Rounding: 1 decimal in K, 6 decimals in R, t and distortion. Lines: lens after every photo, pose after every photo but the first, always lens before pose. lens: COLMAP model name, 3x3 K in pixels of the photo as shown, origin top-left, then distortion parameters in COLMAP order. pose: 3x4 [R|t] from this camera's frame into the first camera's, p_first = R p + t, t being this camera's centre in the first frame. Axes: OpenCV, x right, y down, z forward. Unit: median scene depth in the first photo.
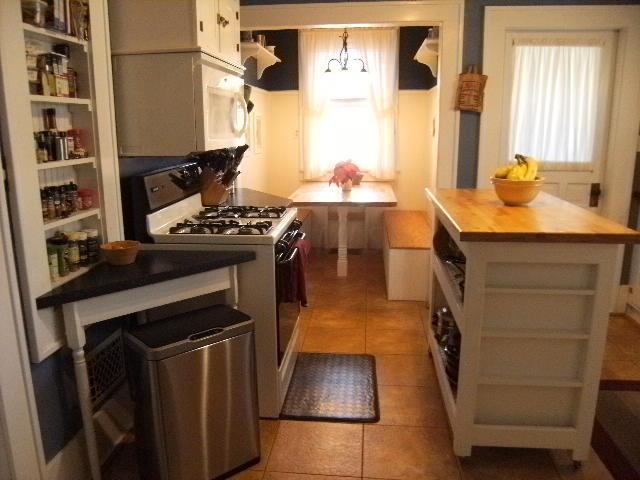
lens RADIAL K [[528.1, 0, 319.5], [0, 528.1, 245.4], [0, 0, 1]] dist [-0.082822, 0.026475]
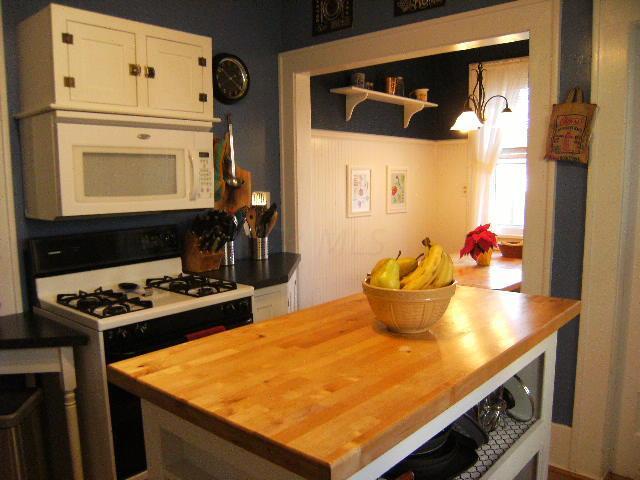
lens RADIAL K [[528.1, 0, 310.3], [0, 528.1, 256.7], [0, 0, 1]] dist [-0.082822, 0.026475]
pose [[0.797580, 0.085533, -0.597118, 0.319762], [-0.128569, 0.991255, -0.029741, -0.062515], [0.589352, 0.100491, 0.801602, 0.242925]]
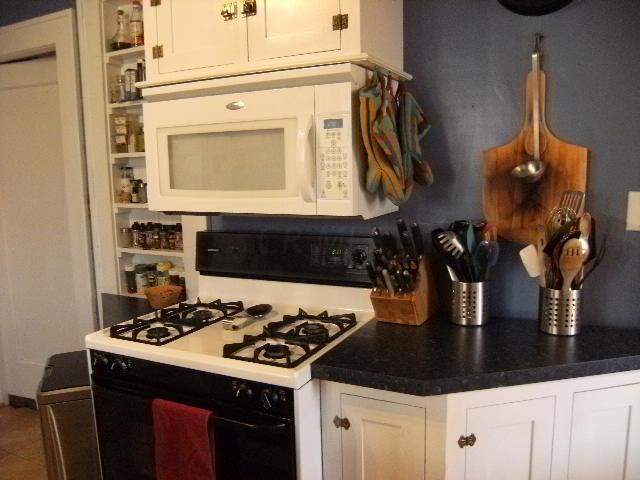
lens RADIAL K [[528.1, 0, 320.1], [0, 528.1, 244.1], [0, 0, 1]] dist [-0.082822, 0.026475]
pose [[-0.366761, 0.148815, -0.918336, 0.202425], [-0.183149, 0.956256, 0.228105, -0.167478], [0.912109, 0.251852, -0.323462, 0.701722]]
